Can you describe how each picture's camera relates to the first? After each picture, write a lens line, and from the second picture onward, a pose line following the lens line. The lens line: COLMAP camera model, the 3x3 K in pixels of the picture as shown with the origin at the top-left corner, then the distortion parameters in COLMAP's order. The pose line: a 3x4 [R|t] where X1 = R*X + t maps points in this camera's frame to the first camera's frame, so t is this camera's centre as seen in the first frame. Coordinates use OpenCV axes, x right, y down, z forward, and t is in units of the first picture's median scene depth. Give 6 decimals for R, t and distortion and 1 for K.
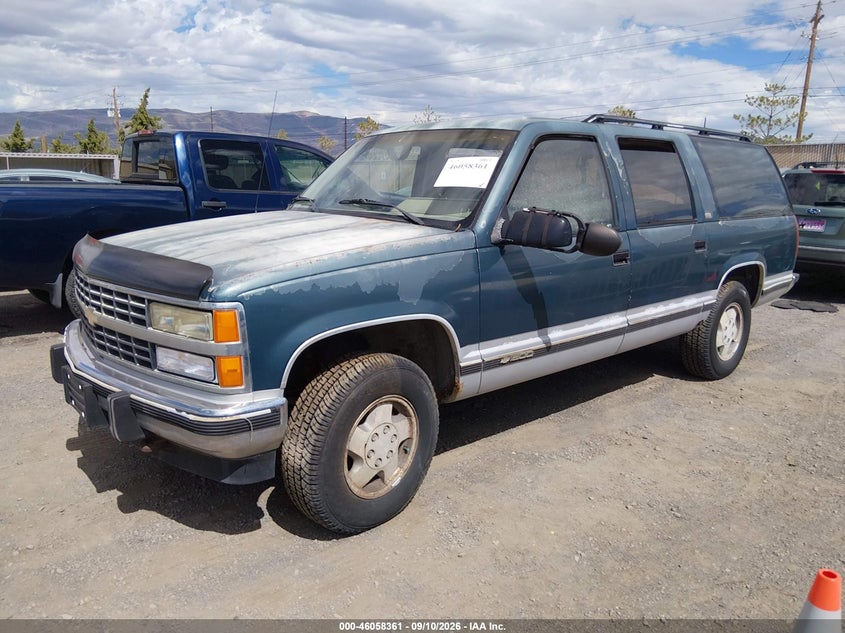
lens RADIAL K [[658.0, 0, 422.5], [0, 658.0, 316.5], [0, 0, 1]] dist [0.004720, 0.003496]
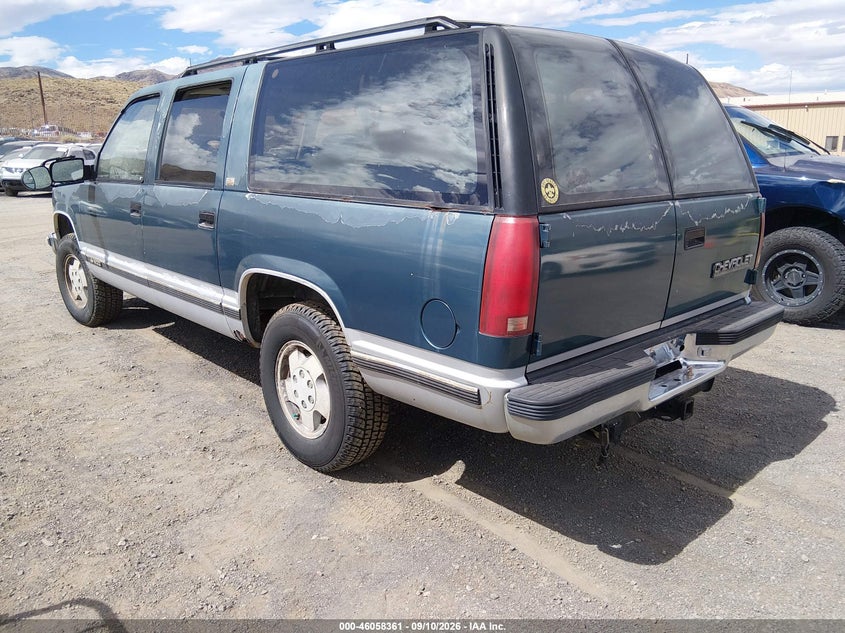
lens RADIAL K [[658.0, 0, 422.5], [0, 658.0, 316.5], [0, 0, 1]] dist [0.004720, 0.003496]
pose [[0.002480, 0.229598, -0.973282, 1.314169], [-0.206981, 0.952327, 0.224127, -0.247344], [0.978342, 0.200895, 0.049884, 1.371355]]
